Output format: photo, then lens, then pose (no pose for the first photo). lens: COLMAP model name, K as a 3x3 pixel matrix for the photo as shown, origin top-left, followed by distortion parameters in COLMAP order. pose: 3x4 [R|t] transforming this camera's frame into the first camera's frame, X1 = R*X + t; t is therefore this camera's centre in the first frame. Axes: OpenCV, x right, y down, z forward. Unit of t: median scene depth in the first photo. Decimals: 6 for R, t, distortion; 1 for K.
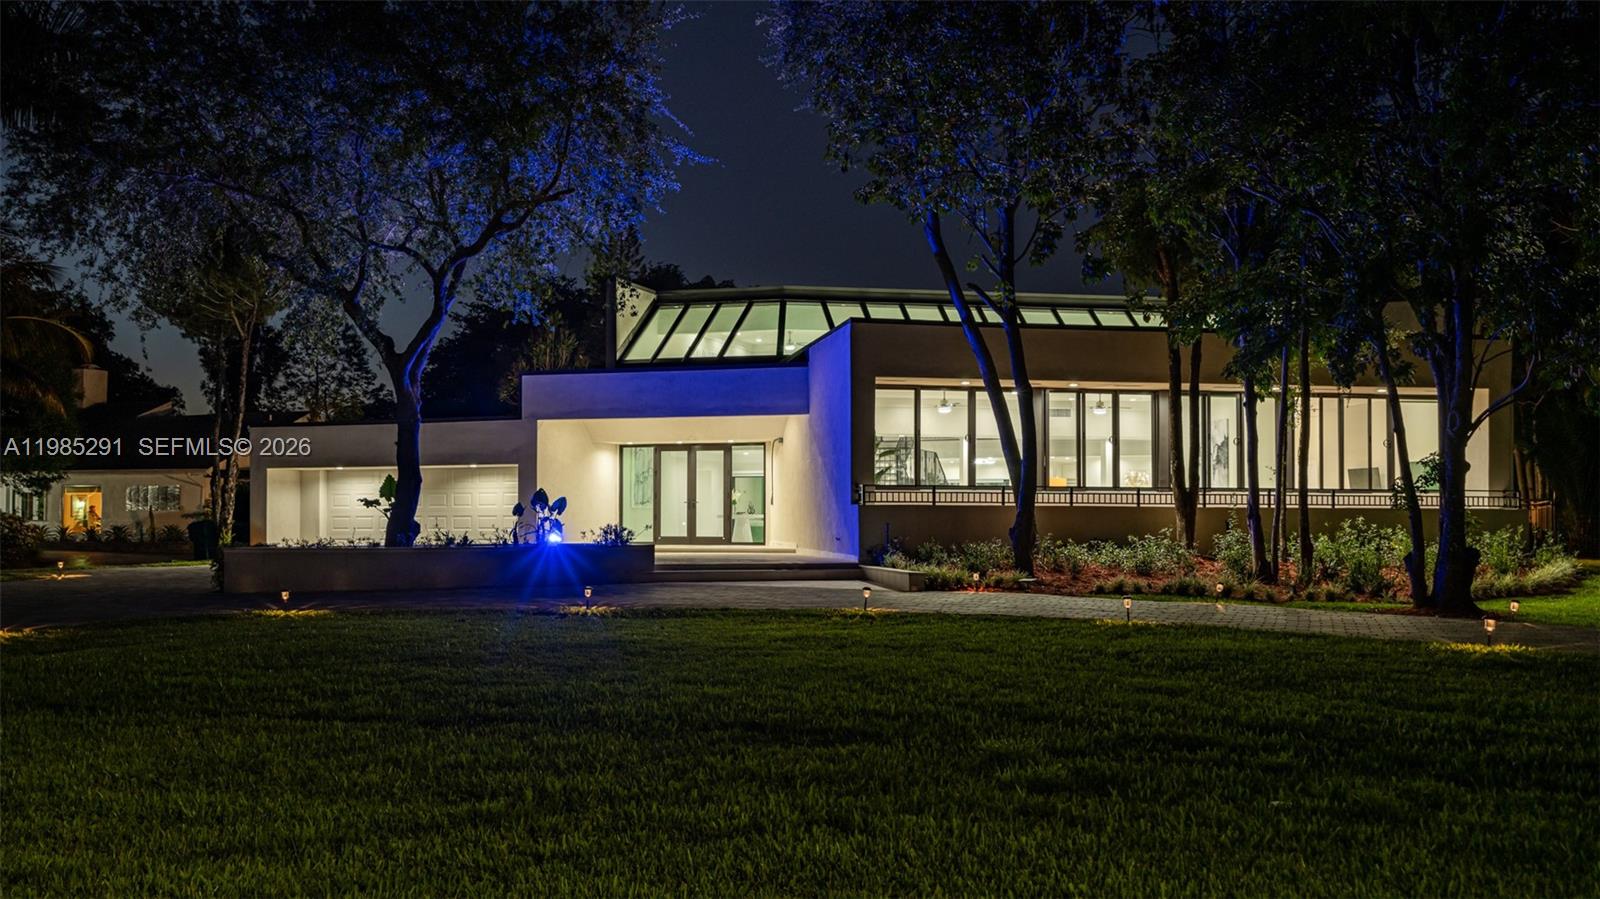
lens RADIAL K [[1645.5, 0, 800.0], [0, 1645.5, 449.5], [0, 0, 1]] dist [0.009544, -0.017534]
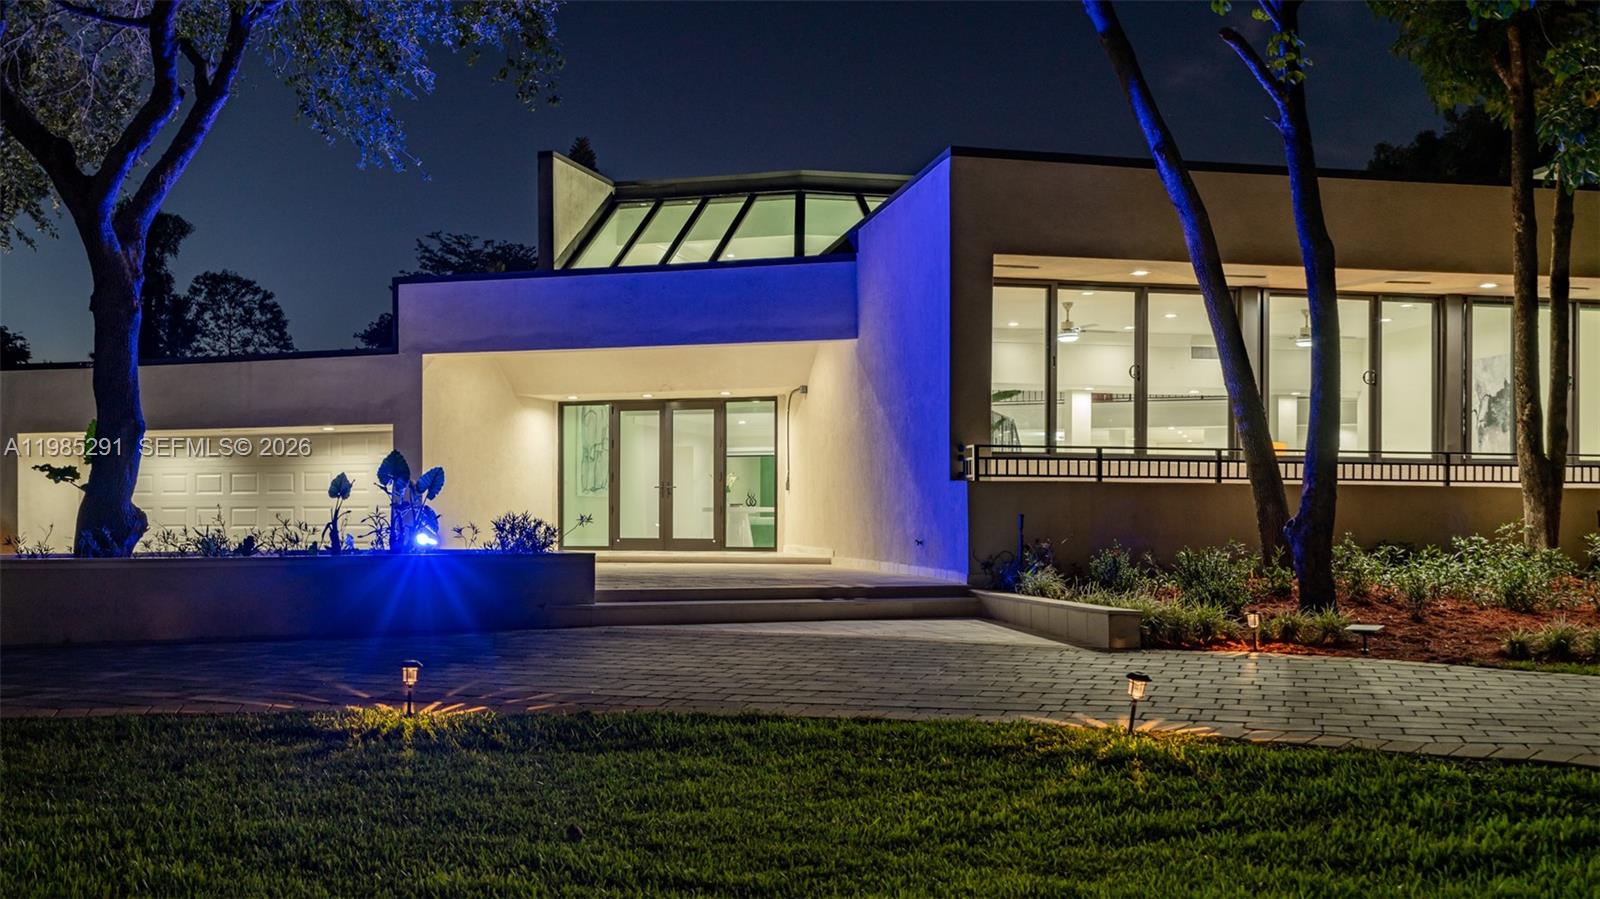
lens RADIAL K [[1645.5, 0, 800.0], [0, 1645.5, 449.5], [0, 0, 1]] dist [0.009544, -0.017534]
pose [[0.999864, 0.002175, 0.016345, -0.025457], [-0.002150, 0.999996, -0.001554, 0.020440], [-0.016348, 0.001518, 0.999865, 0.380362]]
